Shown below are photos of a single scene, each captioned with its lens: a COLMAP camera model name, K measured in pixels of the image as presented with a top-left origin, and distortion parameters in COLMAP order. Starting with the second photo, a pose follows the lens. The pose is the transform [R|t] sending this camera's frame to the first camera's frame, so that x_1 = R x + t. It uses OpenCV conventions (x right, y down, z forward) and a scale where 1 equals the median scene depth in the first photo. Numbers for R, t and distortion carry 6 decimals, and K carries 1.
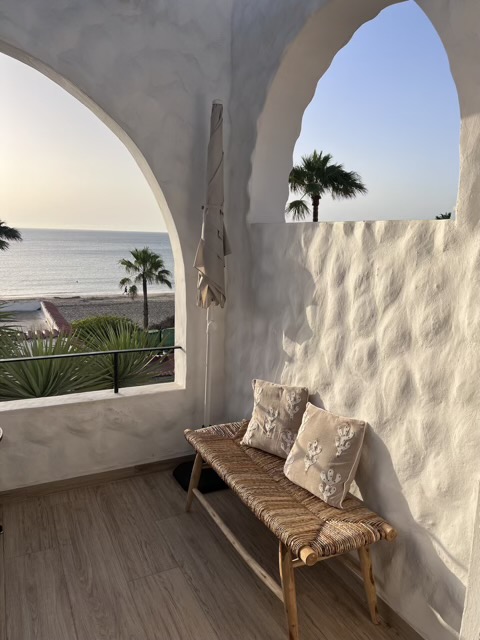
lens RADIAL K [[491.4, 0, 240.0], [0, 491.4, 320.0], [0, 0, 1]] dist [0.002228, -0.000244]
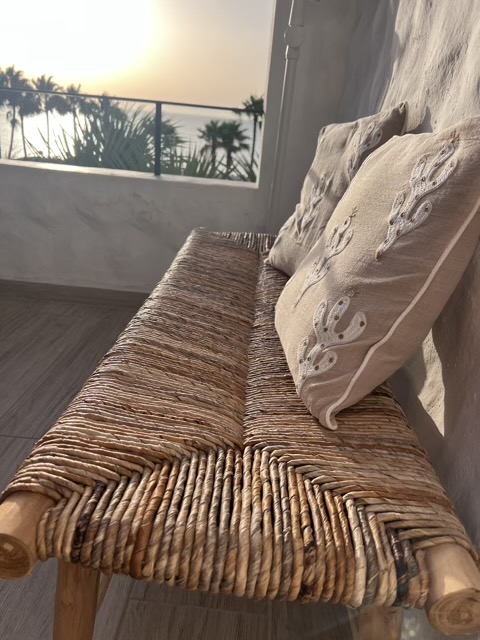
lens RADIAL K [[523.5, 0, 240.0], [0, 523.5, 320.0], [0, 0, 1]] dist [-0.001083, -0.001725]
pose [[0.892169, 0.253754, -0.373689, 0.246164], [-0.175001, 0.956857, 0.231946, 0.256848], [0.416424, -0.141539, 0.898086, 0.698872]]
